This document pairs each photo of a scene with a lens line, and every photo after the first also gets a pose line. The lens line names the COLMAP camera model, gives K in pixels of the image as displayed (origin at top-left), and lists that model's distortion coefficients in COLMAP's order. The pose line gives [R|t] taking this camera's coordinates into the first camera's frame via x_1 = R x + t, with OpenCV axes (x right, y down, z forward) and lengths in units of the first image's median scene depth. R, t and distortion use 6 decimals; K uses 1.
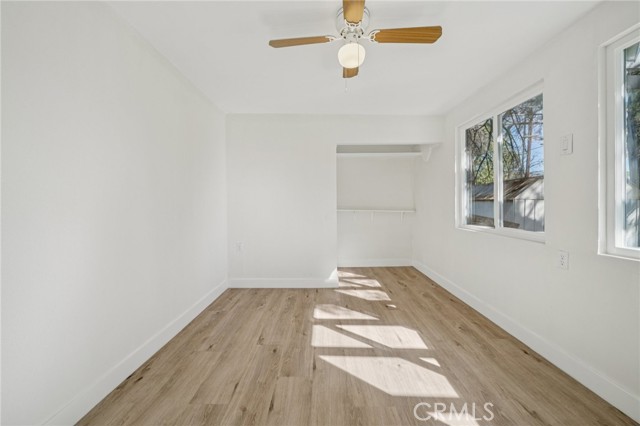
lens RADIAL K [[253.2, 0, 320.0], [0, 253.2, 204.1], [0, 0, 1]] dist [-0.001016, -0.000017]
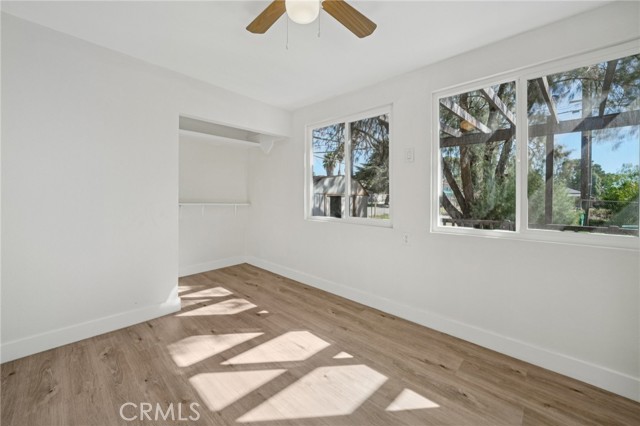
lens RADIAL K [[256.9, 0, 312.6], [0, 256.9, 194.3], [0, 0, 1]] dist [0.000693, 0.000269]
pose [[0.691092, 0.013083, 0.722648, -0.302400], [-0.007226, 0.999911, -0.011192, -0.000467], [-0.722730, 0.002513, 0.691126, 0.309893]]
